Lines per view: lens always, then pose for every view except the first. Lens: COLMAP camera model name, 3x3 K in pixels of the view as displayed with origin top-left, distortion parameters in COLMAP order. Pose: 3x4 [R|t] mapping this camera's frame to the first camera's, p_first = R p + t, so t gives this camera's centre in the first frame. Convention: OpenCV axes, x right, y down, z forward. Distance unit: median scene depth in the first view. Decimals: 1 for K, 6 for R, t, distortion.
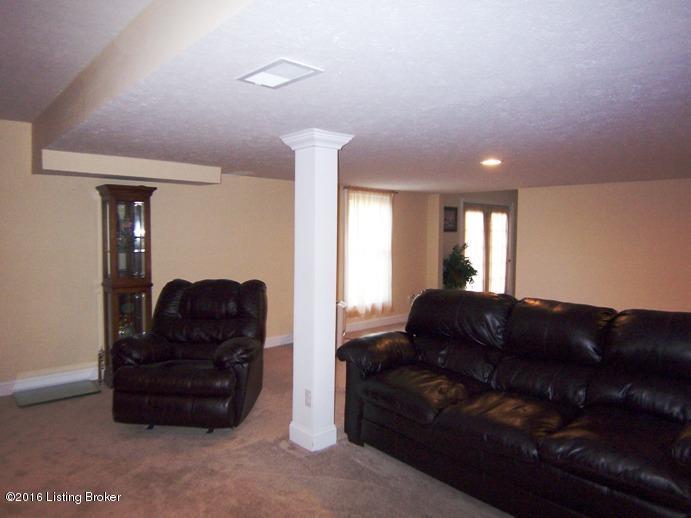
lens RADIAL K [[470.9, 0, 345.5], [0, 470.9, 259.0], [0, 0, 1]] dist [0.067337, -0.146009]
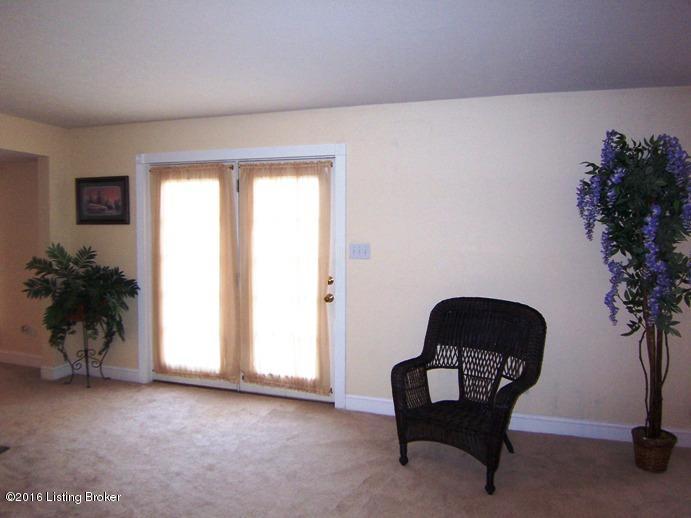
lens RADIAL K [[470.9, 0, 345.5], [0, 470.9, 259.0], [0, 0, 1]] dist [0.067337, -0.146009]
pose [[0.532912, 0.021201, -0.845905, 1.400180], [-0.047523, 0.998858, -0.004904, -0.048791], [0.844835, 0.042814, 0.533311, 1.647801]]
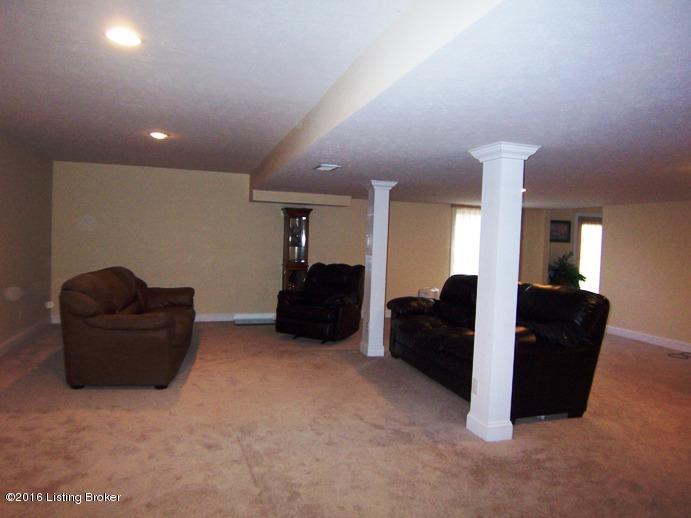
lens RADIAL K [[470.9, 0, 345.5], [0, 470.9, 259.0], [0, 0, 1]] dist [0.067337, -0.146009]
pose [[0.912789, 0.040392, -0.406430, 0.372690], [-0.048555, 0.998773, -0.009787, 0.036674], [0.405536, 0.028668, 0.913630, -0.452474]]
